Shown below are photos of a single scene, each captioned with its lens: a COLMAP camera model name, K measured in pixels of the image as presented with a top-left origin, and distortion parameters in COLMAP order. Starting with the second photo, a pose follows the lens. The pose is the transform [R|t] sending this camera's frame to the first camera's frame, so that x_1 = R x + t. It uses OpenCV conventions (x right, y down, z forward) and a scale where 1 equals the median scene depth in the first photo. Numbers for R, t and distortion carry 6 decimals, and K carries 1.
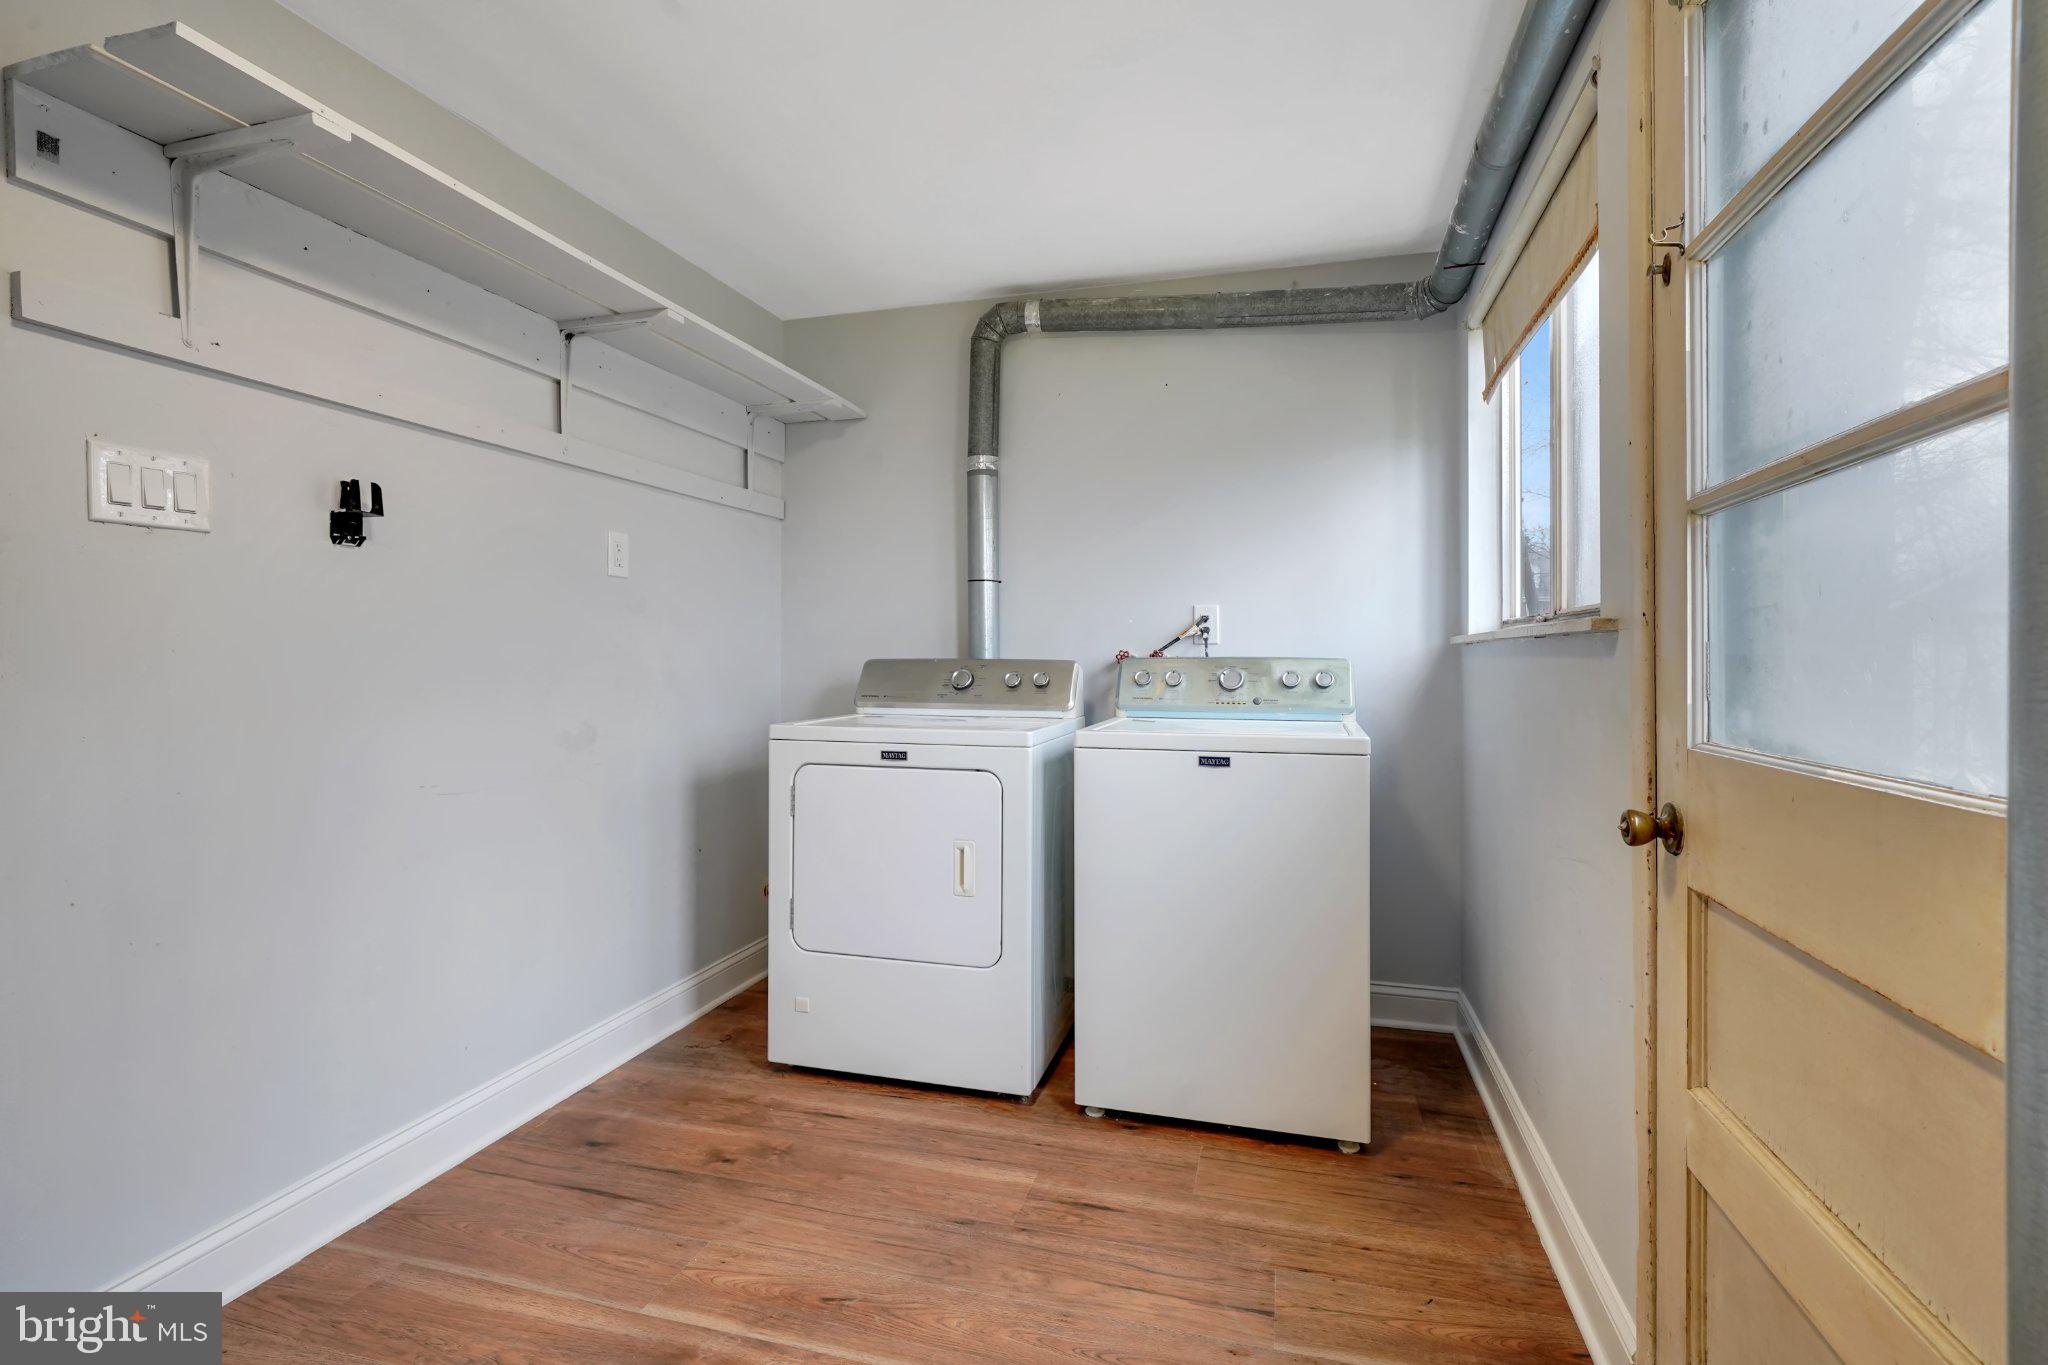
lens RADIAL K [[924.0, 0, 1026.3], [0, 924.0, 669.3], [0, 0, 1]] dist [-0.000104, -0.000412]
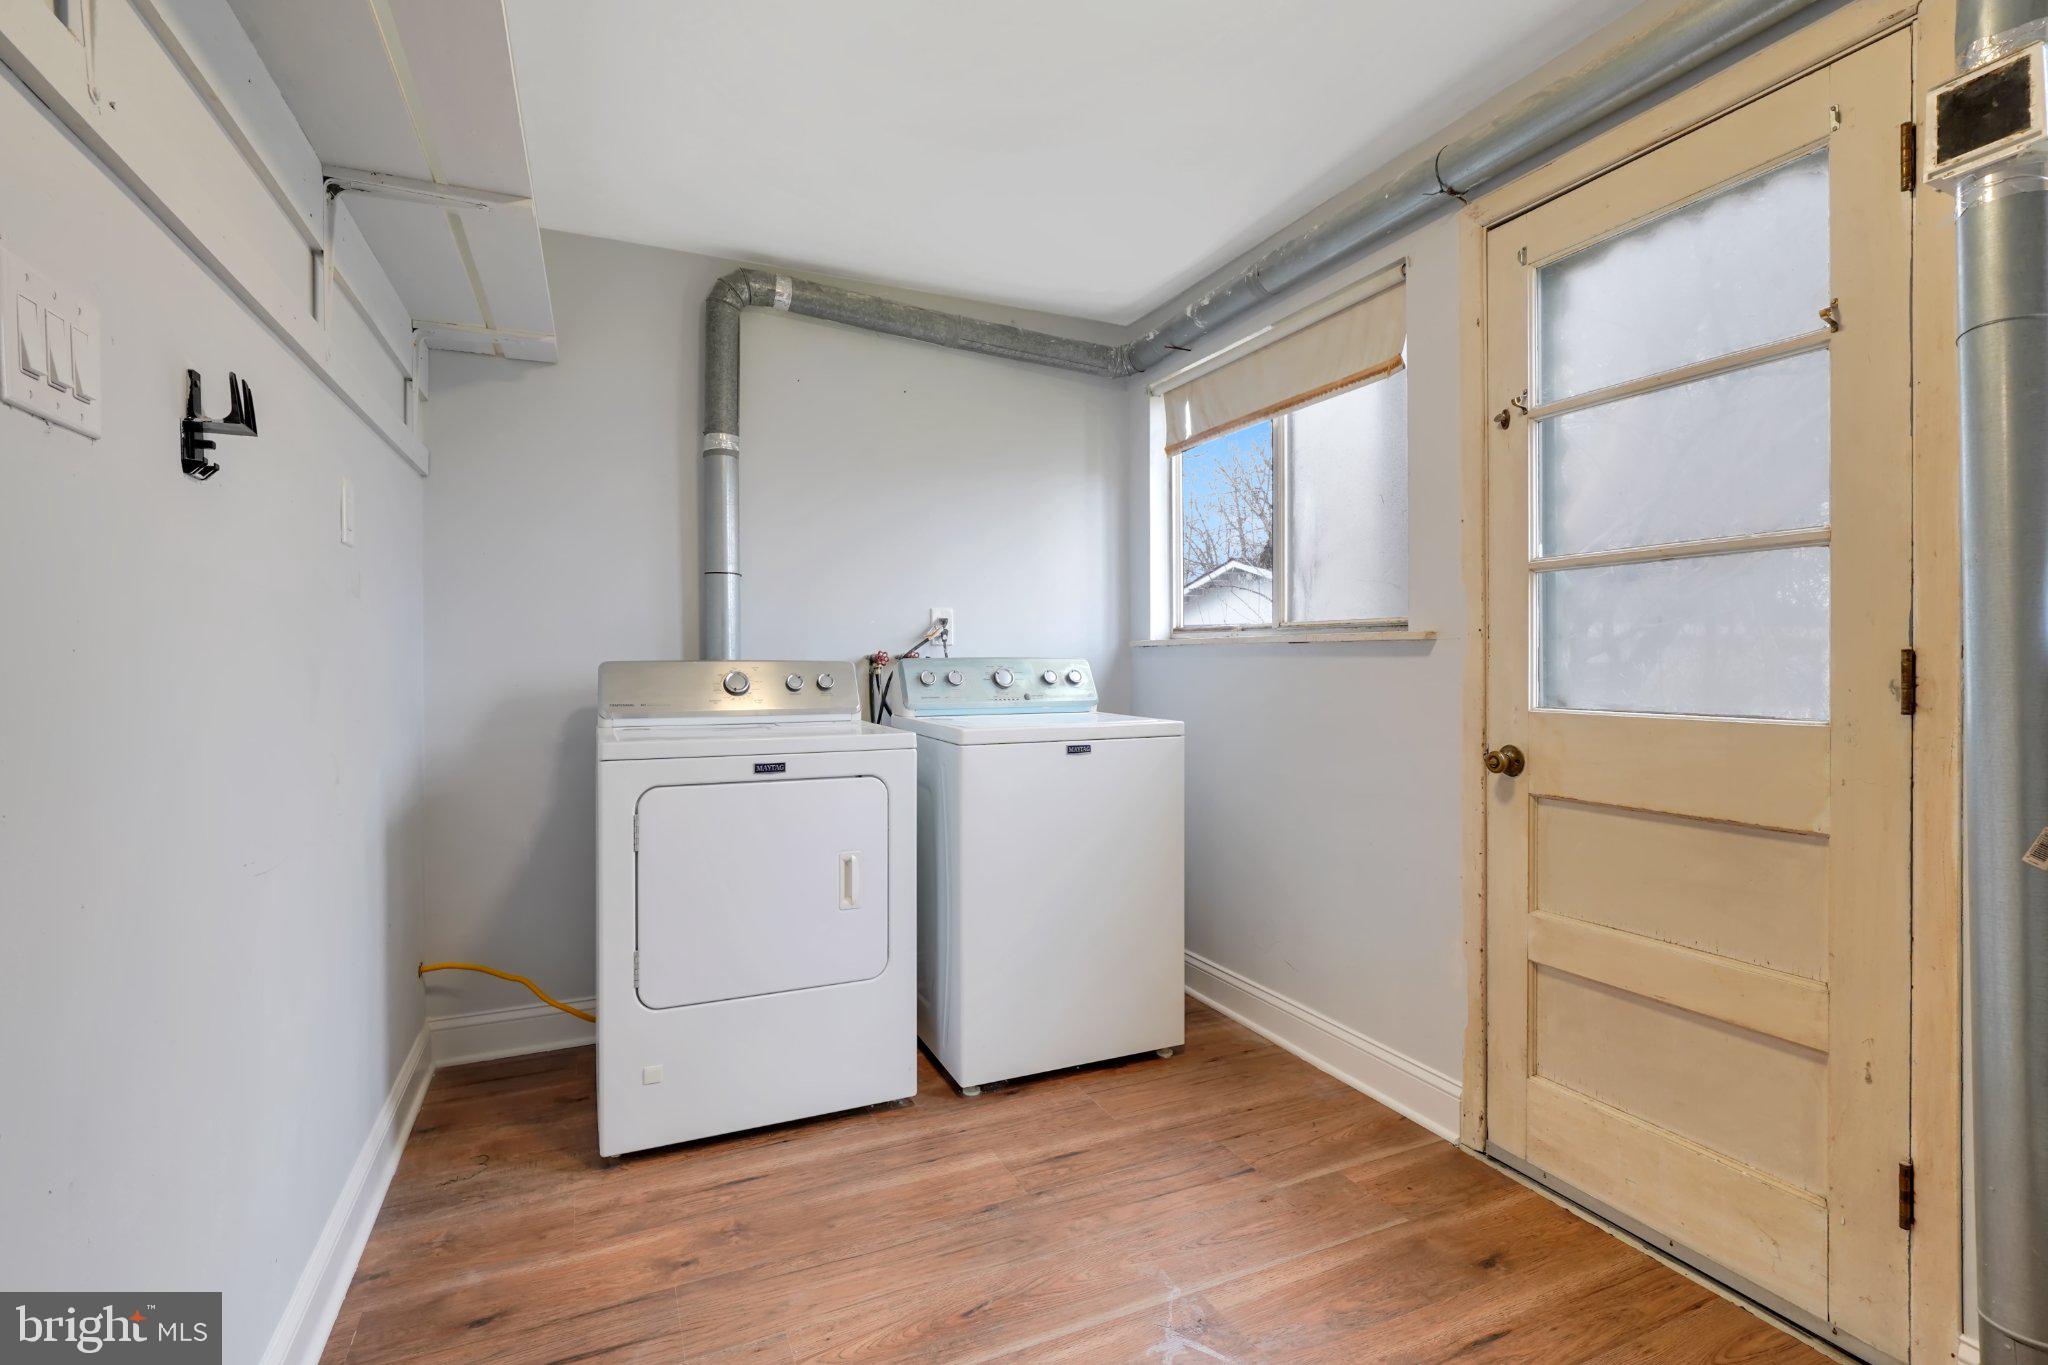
lens RADIAL K [[956.4, 0, 1024.0], [0, 956.4, 682.5], [0, 0, 1]] dist [0.000428, 0.000129]
pose [[0.767158, -0.019036, 0.641176, -0.567922], [0.010341, 0.999797, 0.017310, -0.003509], [-0.641375, -0.006649, 0.767199, 0.131123]]
